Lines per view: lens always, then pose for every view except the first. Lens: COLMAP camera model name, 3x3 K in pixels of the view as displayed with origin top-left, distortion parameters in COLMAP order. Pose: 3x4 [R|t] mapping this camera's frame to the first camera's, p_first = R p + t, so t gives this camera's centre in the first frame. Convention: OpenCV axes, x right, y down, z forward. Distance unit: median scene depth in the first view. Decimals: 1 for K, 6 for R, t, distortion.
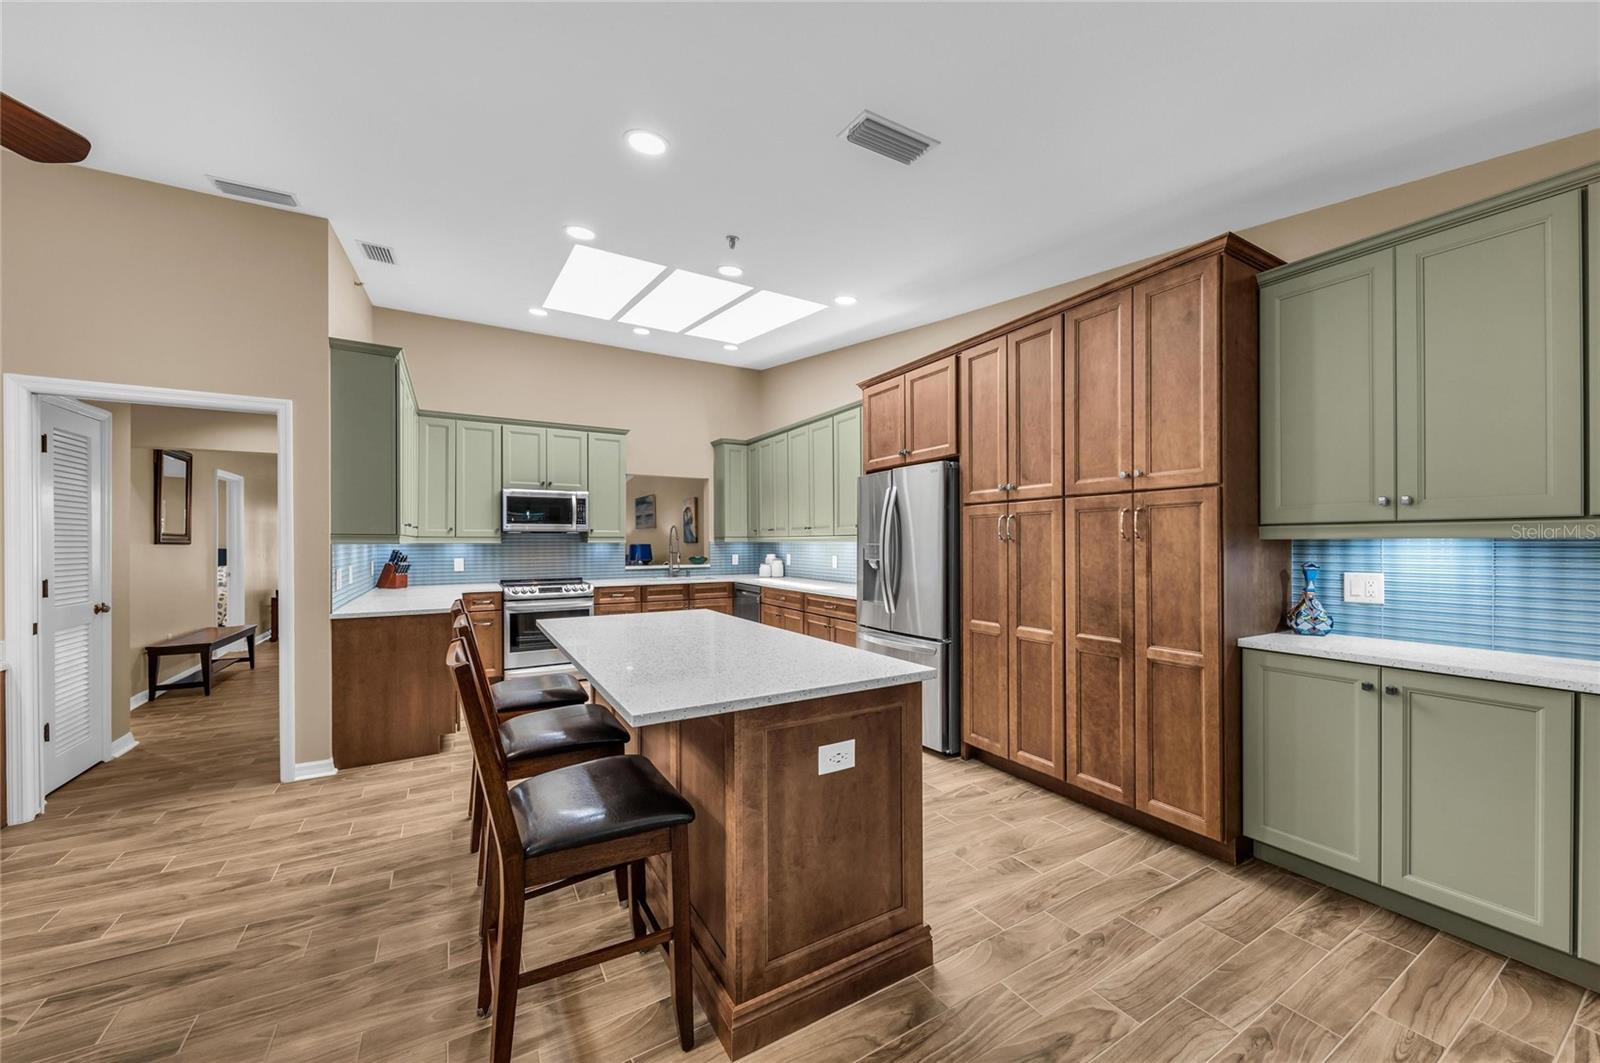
lens RADIAL K [[585.5, 0, 807.5], [0, 585.5, 542.4], [0, 0, 1]] dist [0.005310, -0.000081]
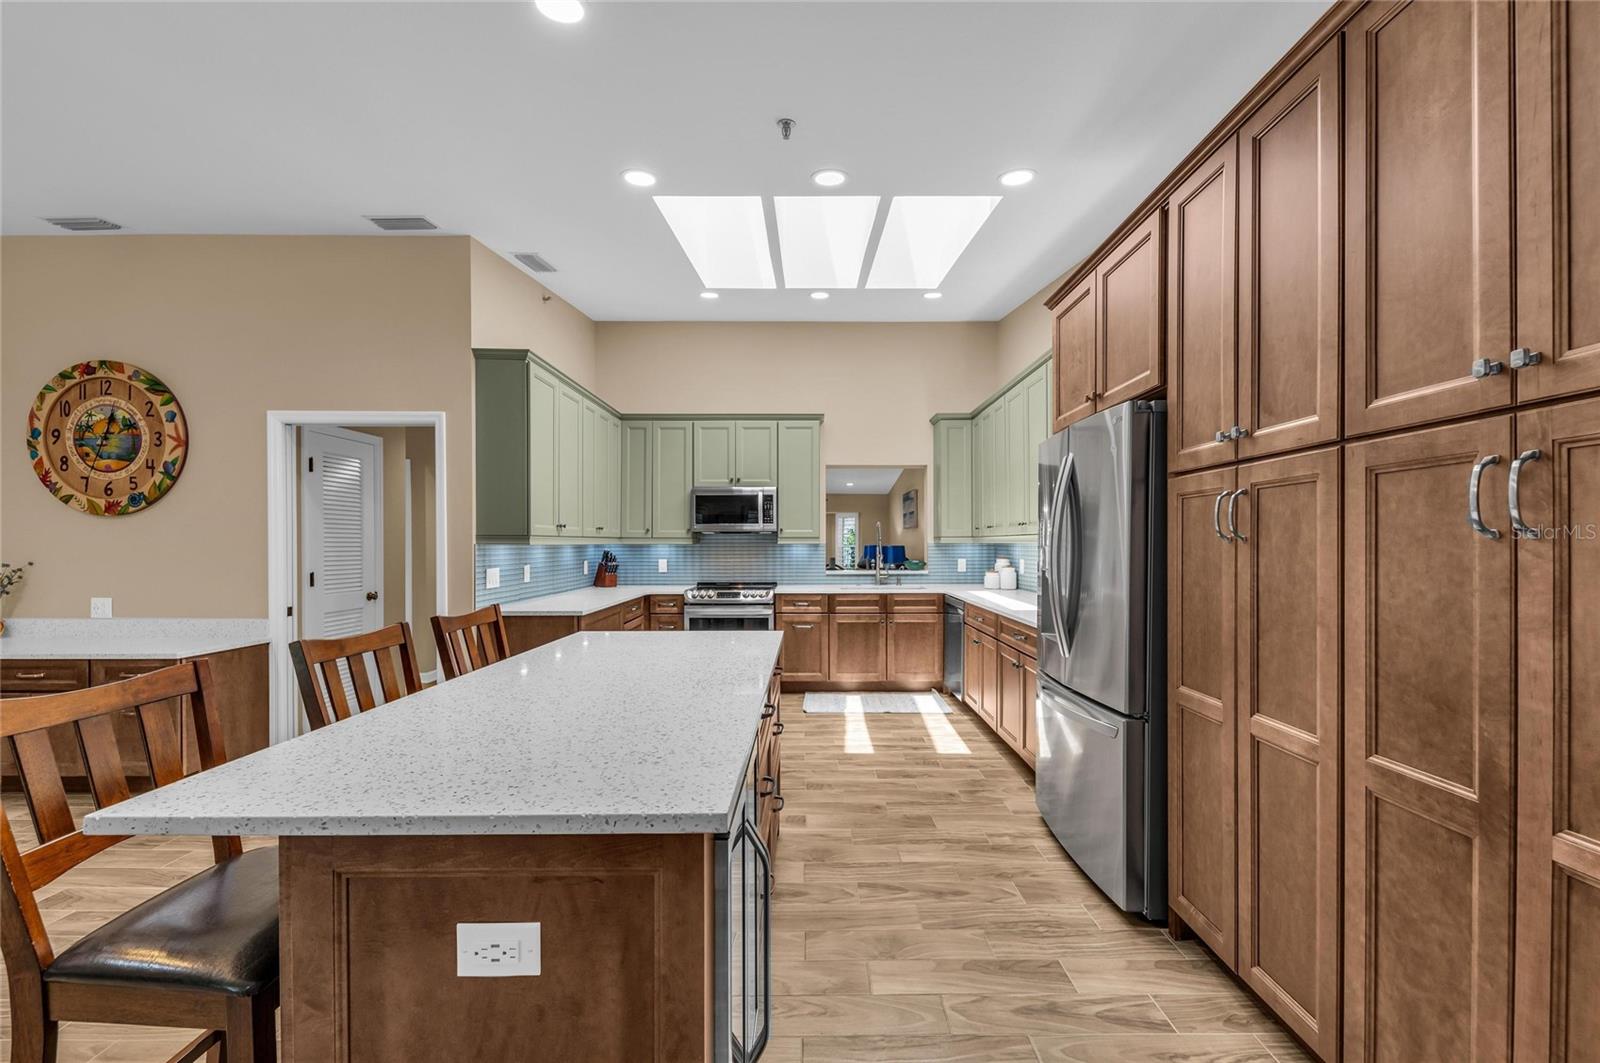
lens RADIAL K [[635.6, 0, 810.2], [0, 635.6, 546.7], [0, 0, 1]] dist [0.019744, -0.009385]
pose [[0.861538, 0.003241, -0.507682, 0.315088], [-0.000765, 0.999987, 0.005086, 0.000133], [0.507692, -0.003993, 0.861529, 0.348503]]
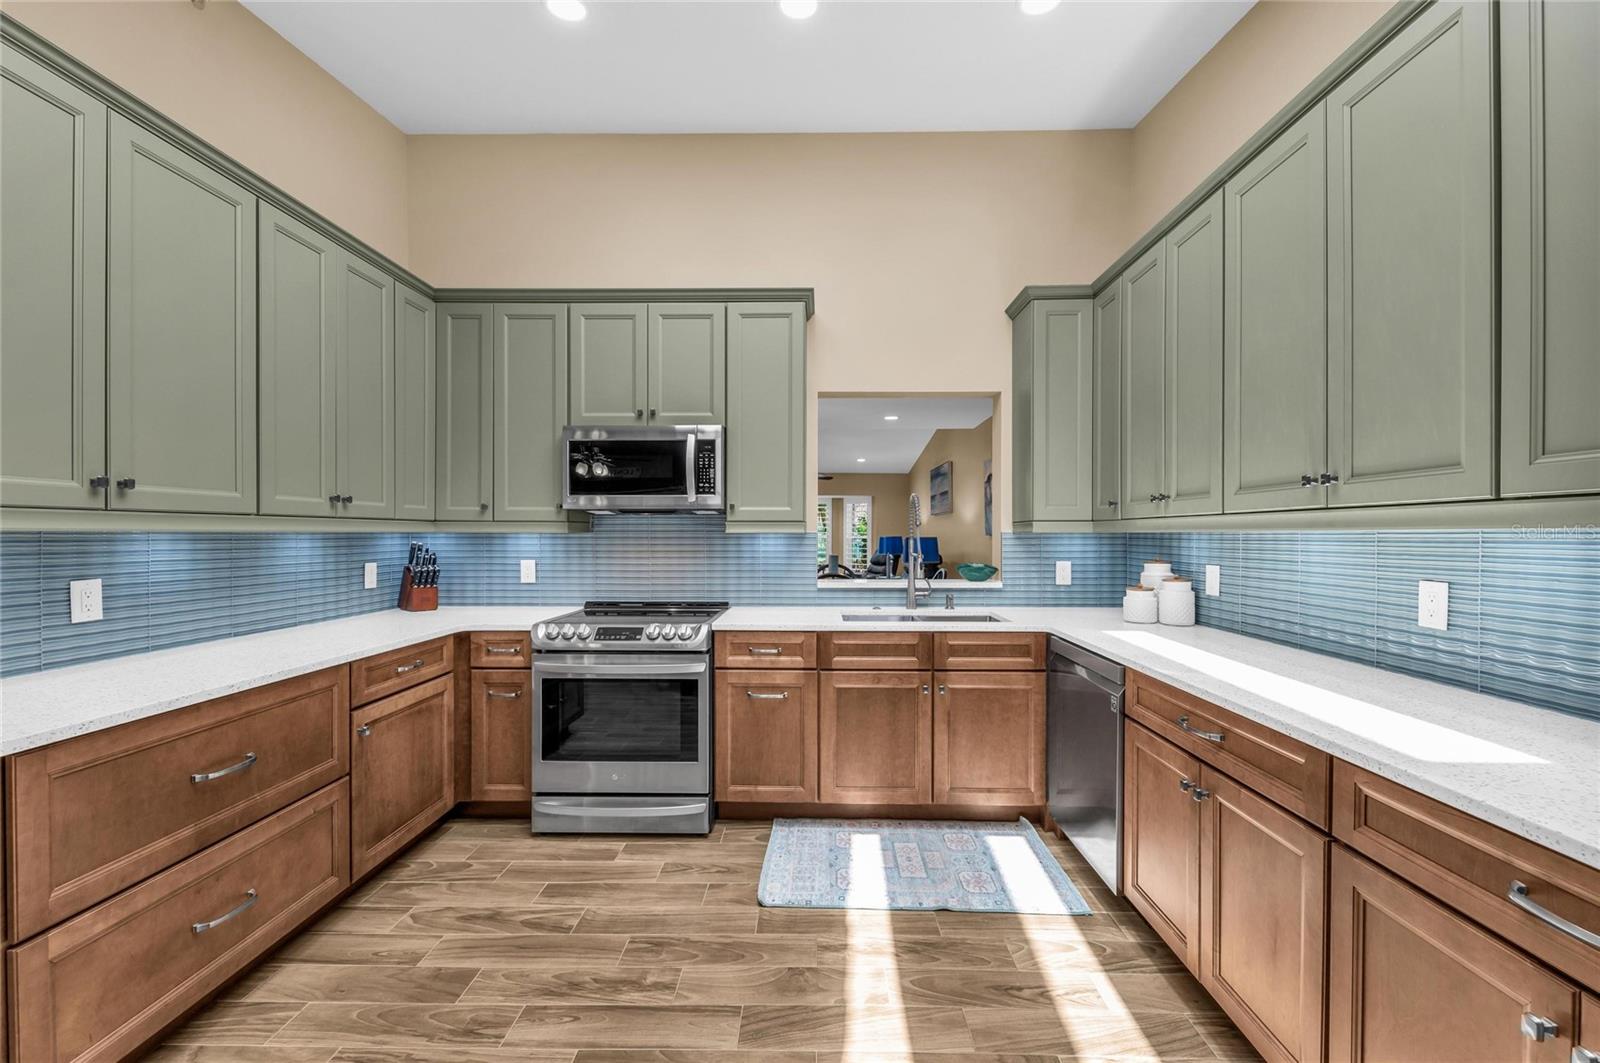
lens RADIAL K [[635.6, 0, 810.2], [0, 635.6, 546.7], [0, 0, 1]] dist [0.019744, -0.009385]
pose [[0.852215, 0.013243, -0.523024, -0.080440], [-0.003880, 0.999812, 0.018993, 0.003322], [0.523178, -0.014156, 0.852106, 1.128546]]
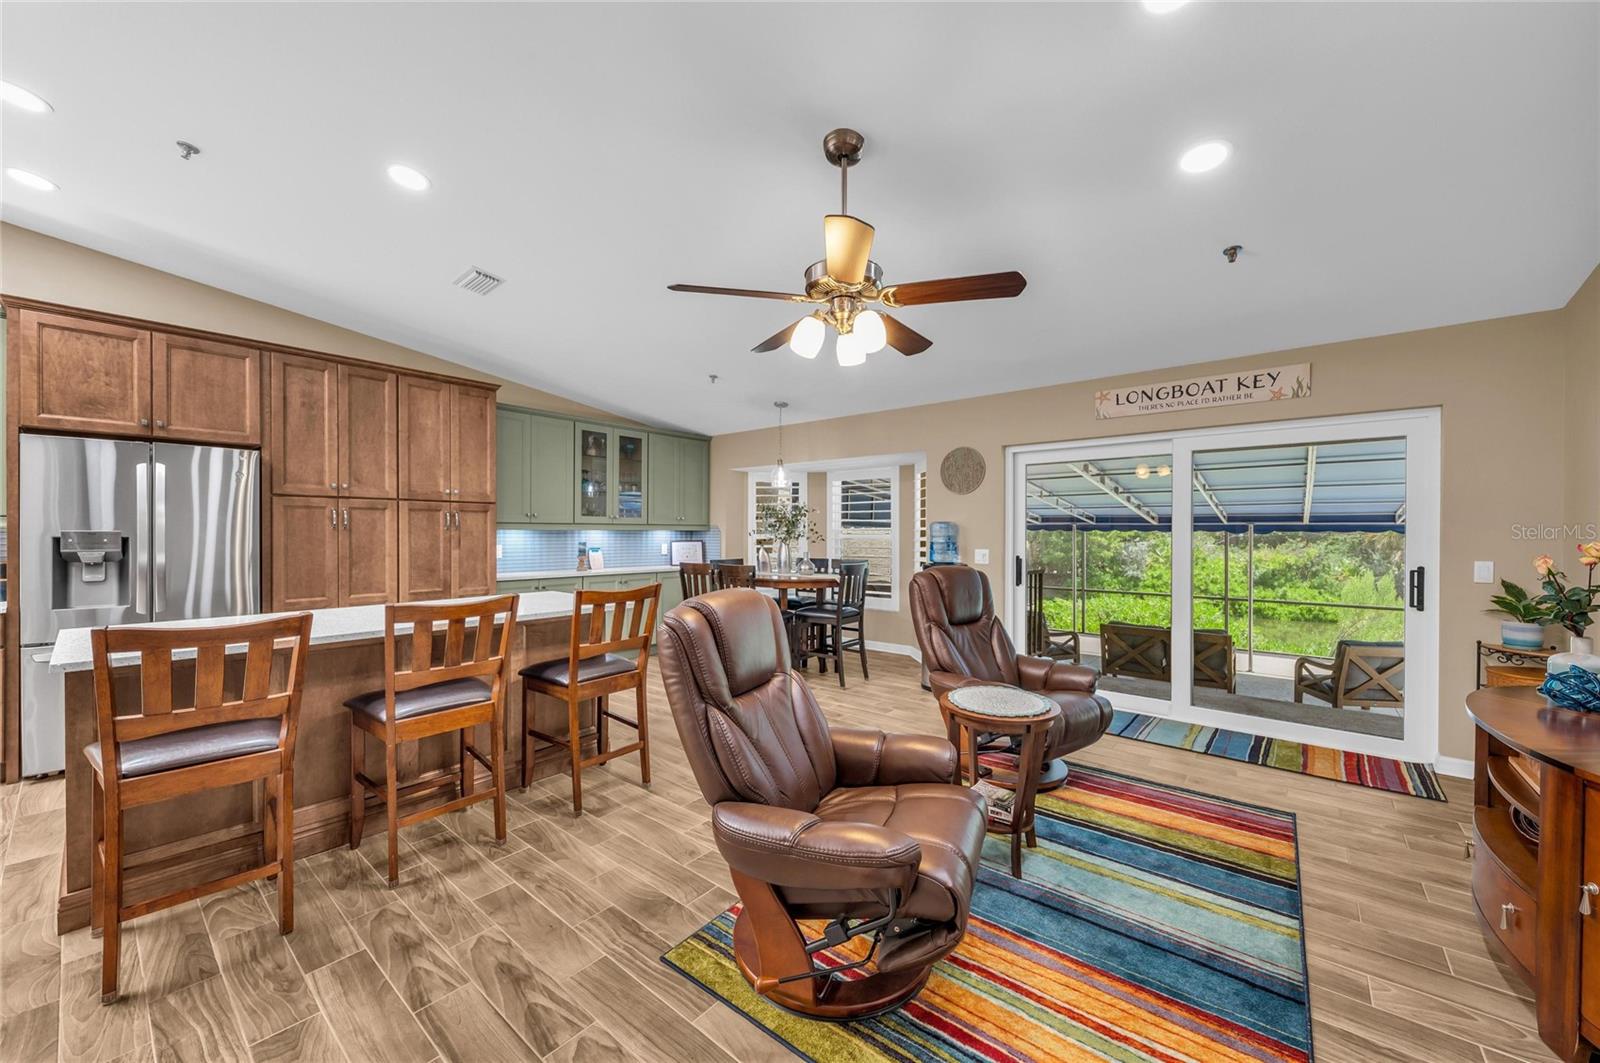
lens RADIAL K [[590.9, 0, 807.9], [0, 590.9, 530.9], [0, 0, 1]] dist [0.013327, -0.007576]
pose [[-0.341473, 0.005138, 0.939877, -1.228228], [-0.001528, 0.999981, -0.006021, 0.007724], [-0.939890, -0.003492, -0.341459, 0.507336]]
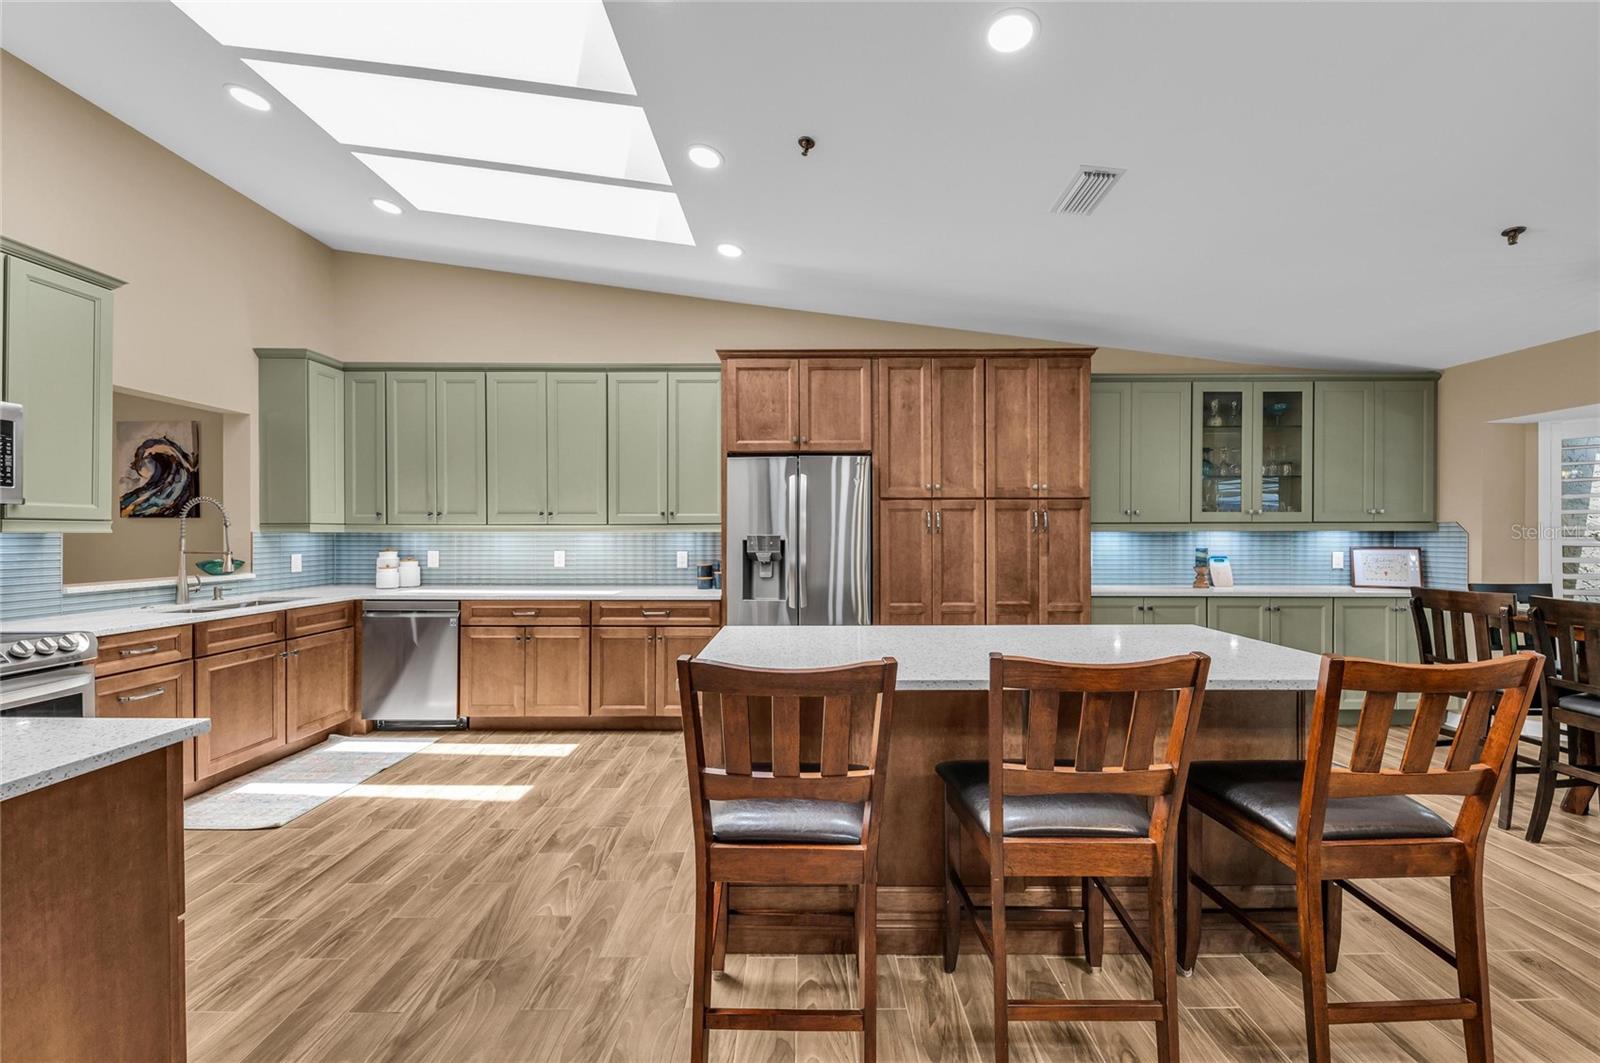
lens RADIAL K [[585.5, 0, 807.5], [0, 585.5, 542.4], [0, 0, 1]] dist [0.005310, -0.000081]
pose [[0.507911, -0.008894, 0.861364, -0.835289], [-0.000934, 0.999940, 0.010876, 0.005795], [-0.861409, -0.006329, 0.507873, 0.633835]]
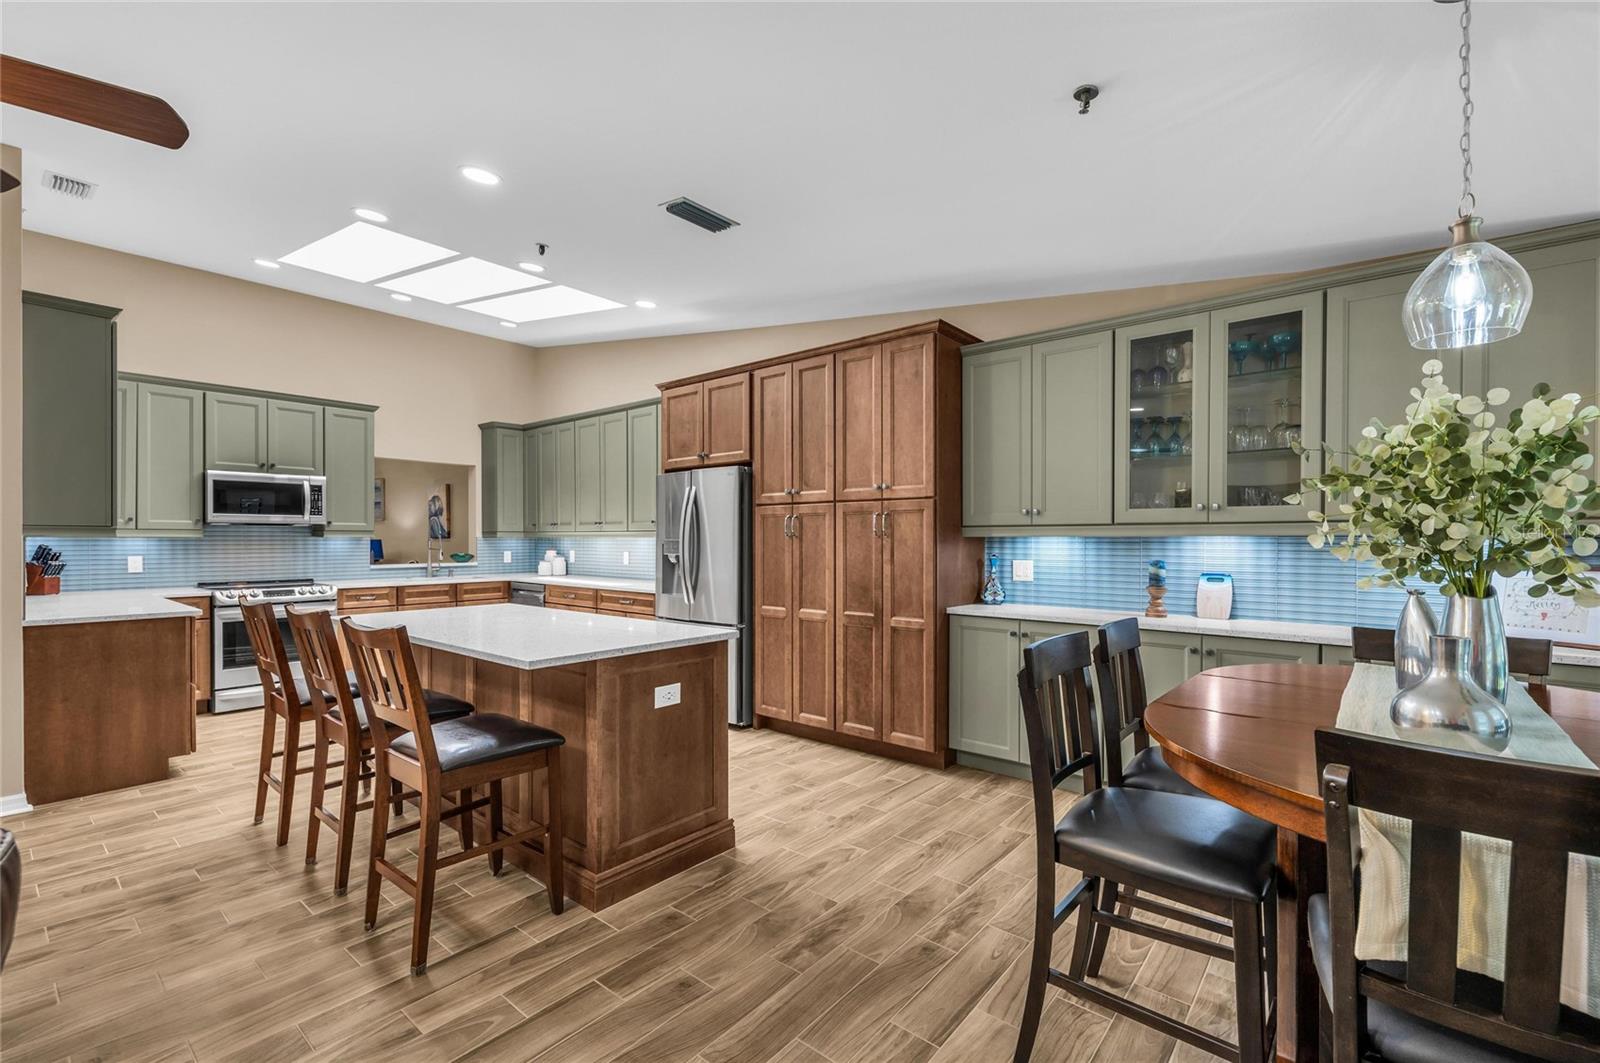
lens RADIAL K [[686.2, 0, 808.9], [0, 686.2, 542.0], [0, 0, 1]] dist [0.003613, -0.000001]
pose [[0.941692, 0.002553, 0.336467, -0.095424], [-0.004013, 0.999985, 0.003646, 0.002243], [-0.336453, -0.004783, 0.941688, -0.324654]]
